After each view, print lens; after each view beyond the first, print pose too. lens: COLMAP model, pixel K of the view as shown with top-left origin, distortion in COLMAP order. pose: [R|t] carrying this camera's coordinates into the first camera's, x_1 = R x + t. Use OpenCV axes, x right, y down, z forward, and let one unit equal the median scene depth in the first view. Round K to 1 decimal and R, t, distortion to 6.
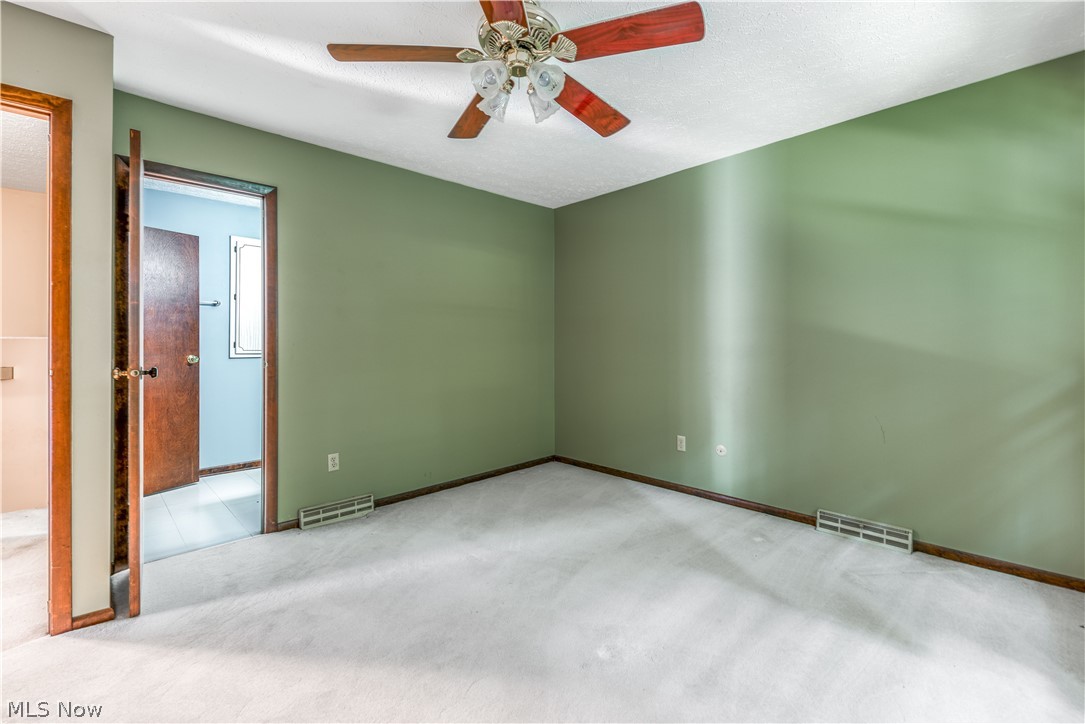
lens RADIAL K [[474.8, 0, 542.8], [0, 474.8, 342.7], [0, 0, 1]] dist [0.001025, -0.000047]
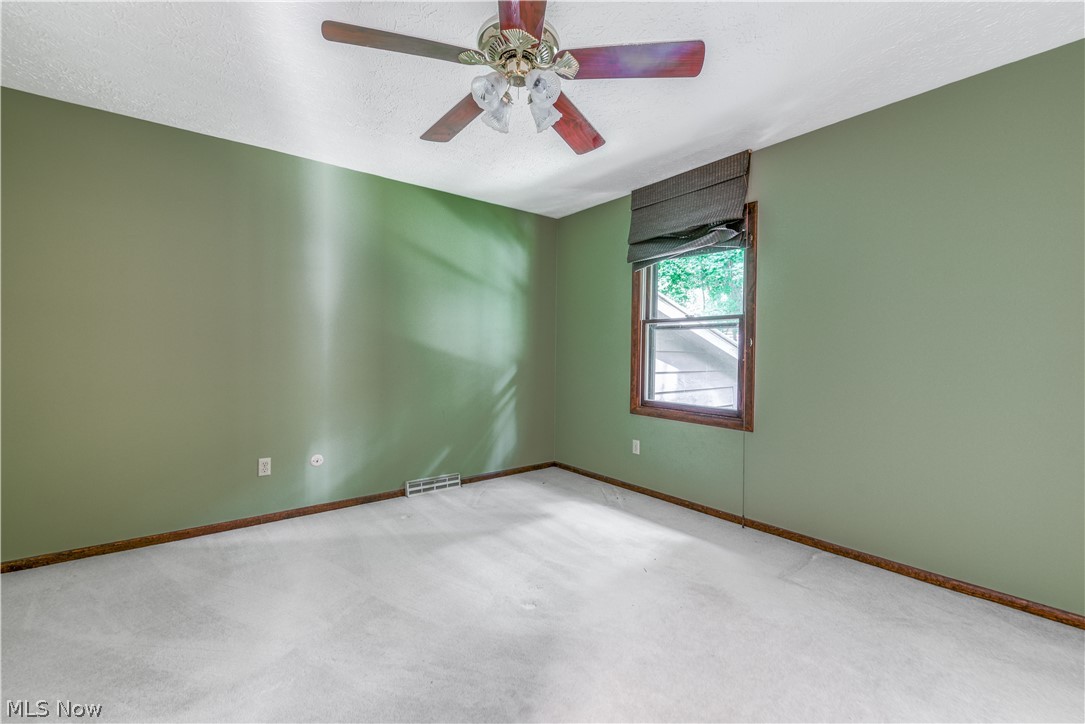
lens RADIAL K [[458.8, 0, 554.9], [0, 458.8, 357.9], [0, 0, 1]] dist [0.000219, -0.000522]
pose [[0.080139, -0.003181, 0.996779, -0.709289], [-0.002410, 0.999991, 0.003385, 0.014914], [-0.996781, -0.002674, 0.080131, 0.586518]]
